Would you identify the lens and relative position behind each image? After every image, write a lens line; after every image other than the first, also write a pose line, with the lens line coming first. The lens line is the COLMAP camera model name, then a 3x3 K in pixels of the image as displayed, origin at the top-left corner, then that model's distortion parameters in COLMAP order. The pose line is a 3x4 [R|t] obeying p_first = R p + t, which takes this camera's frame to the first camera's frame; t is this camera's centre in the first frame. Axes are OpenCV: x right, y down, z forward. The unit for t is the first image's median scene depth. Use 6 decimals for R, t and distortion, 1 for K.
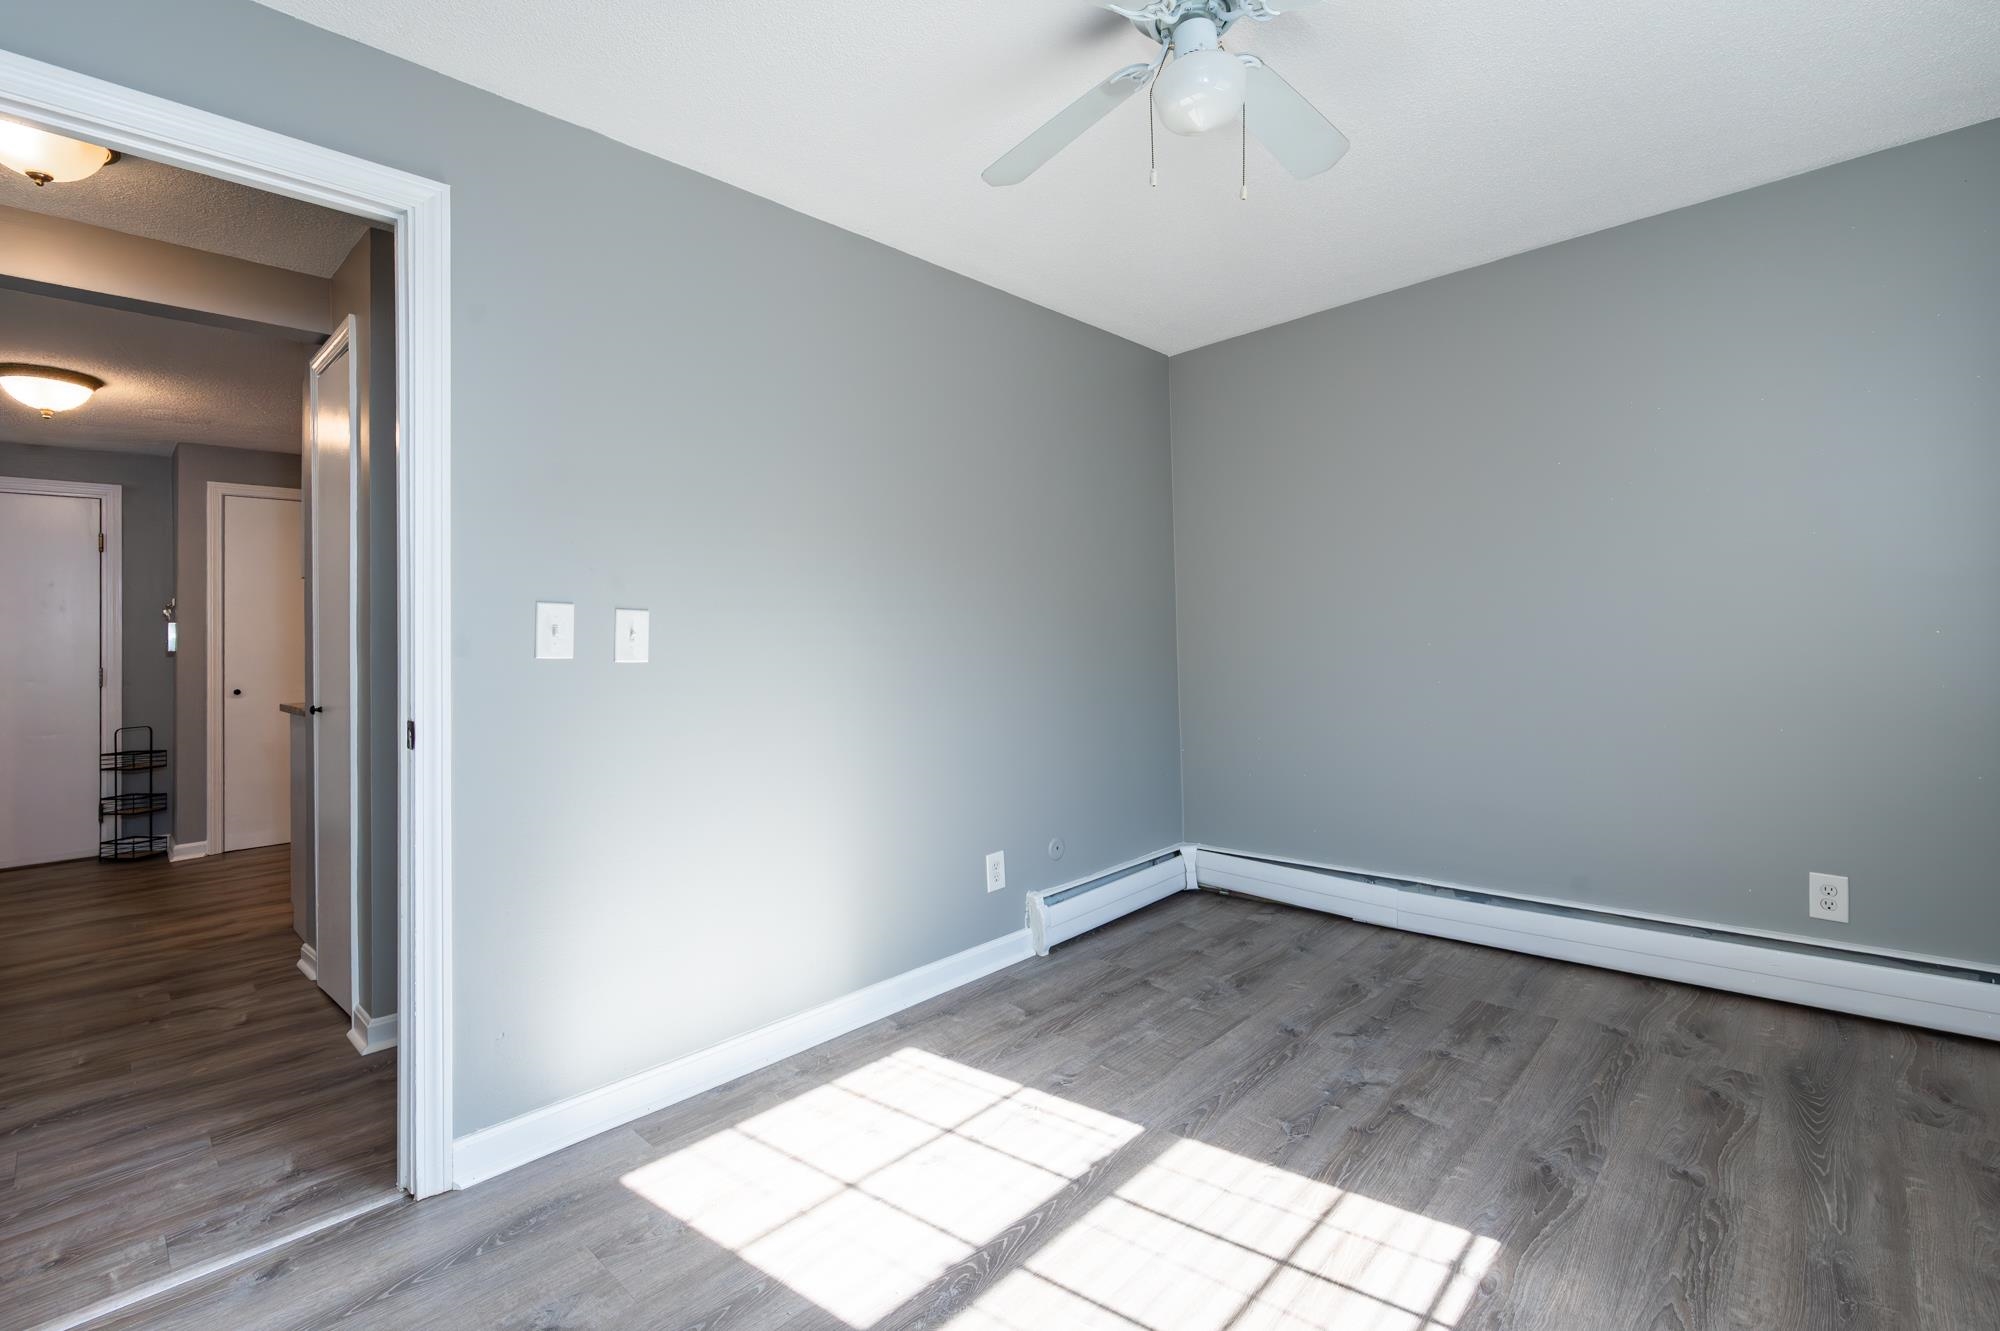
lens RADIAL K [[890.4, 0, 1003.9], [0, 890.4, 639.7], [0, 0, 1]] dist [-0.000942, -0.000141]
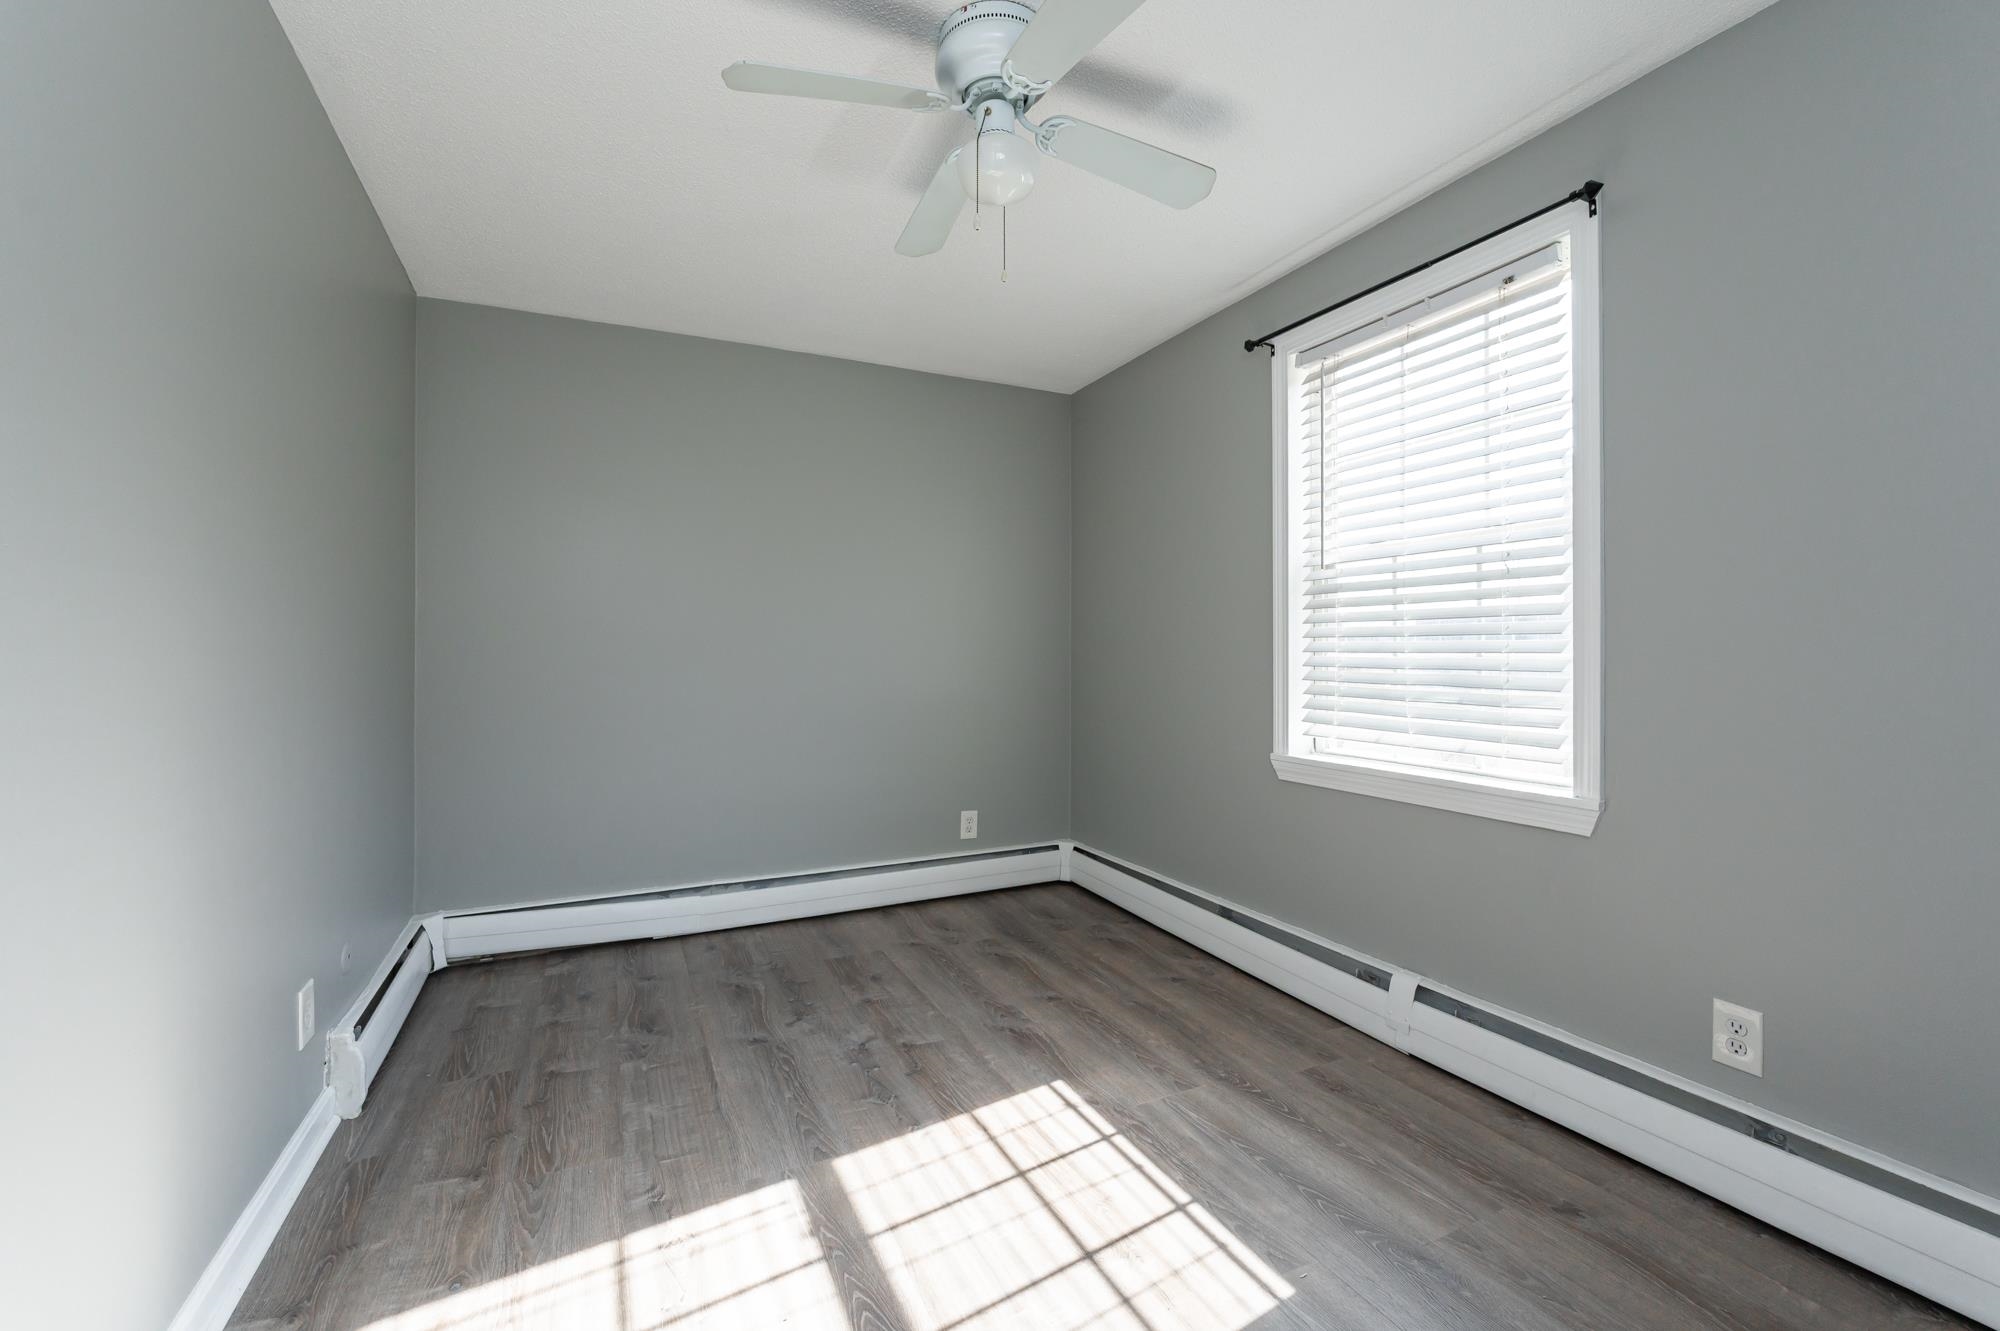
lens RADIAL K [[814.4, 0, 1000.0], [0, 814.4, 665.5], [0, 0, 1]] dist [0.000707, 0.000016]
pose [[0.348898, 0.024541, 0.936839, -0.539238], [-0.012568, 0.999690, -0.021507, 0.025684], [-0.937077, -0.004270, 0.349098, 0.464779]]
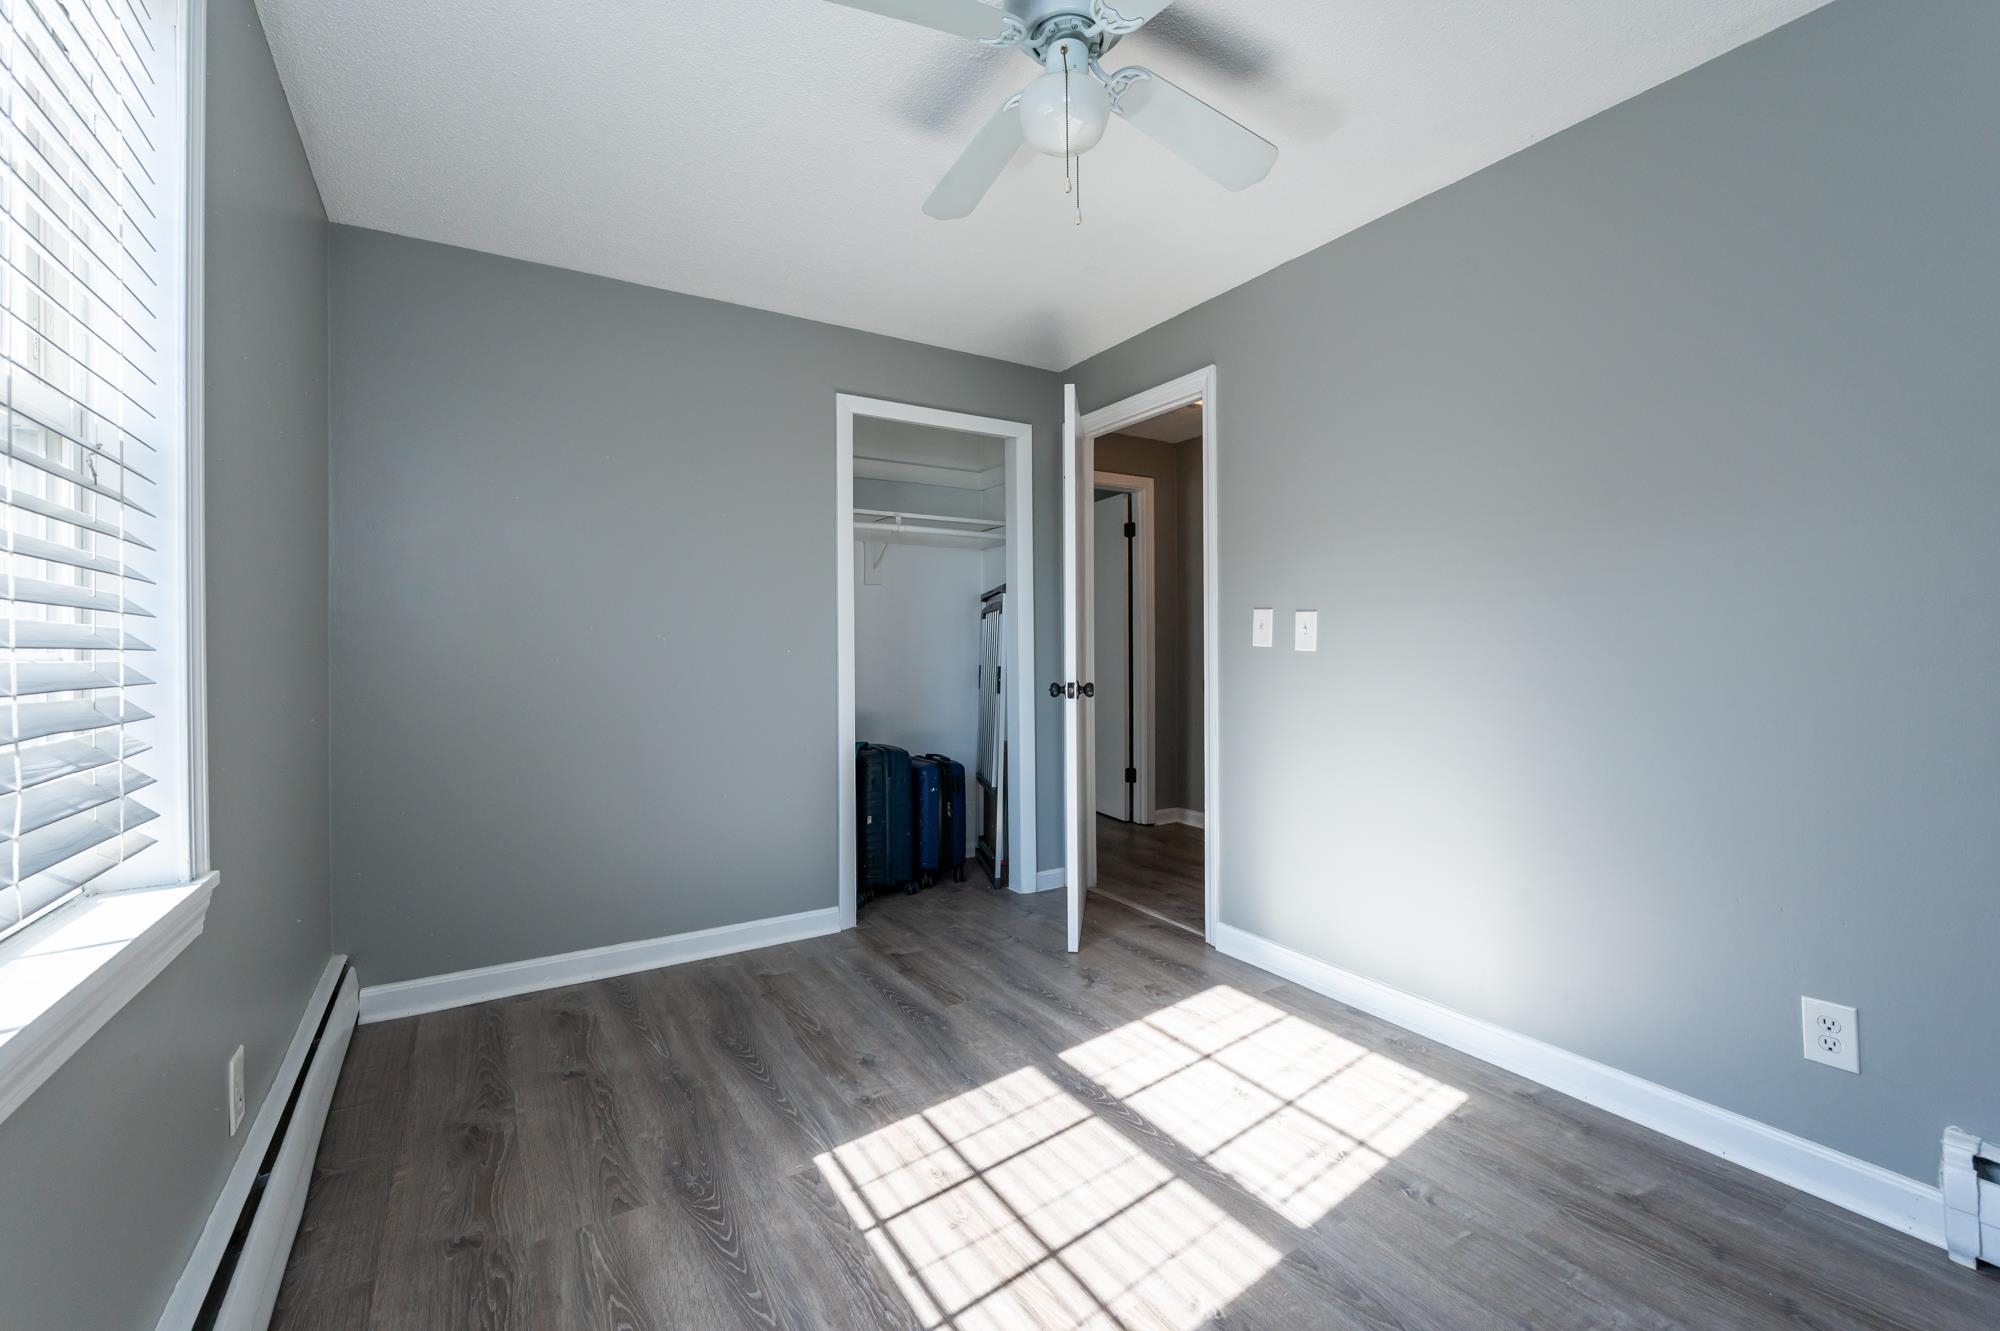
lens RADIAL K [[814.4, 0, 1000.0], [0, 814.4, 665.5], [0, 0, 1]] dist [0.000707, 0.000016]
pose [[-0.243305, 0.051515, -0.968581, 0.871058], [0.016913, 0.998662, 0.048866, -0.019656], [0.969802, -0.004492, -0.243851, 0.846472]]
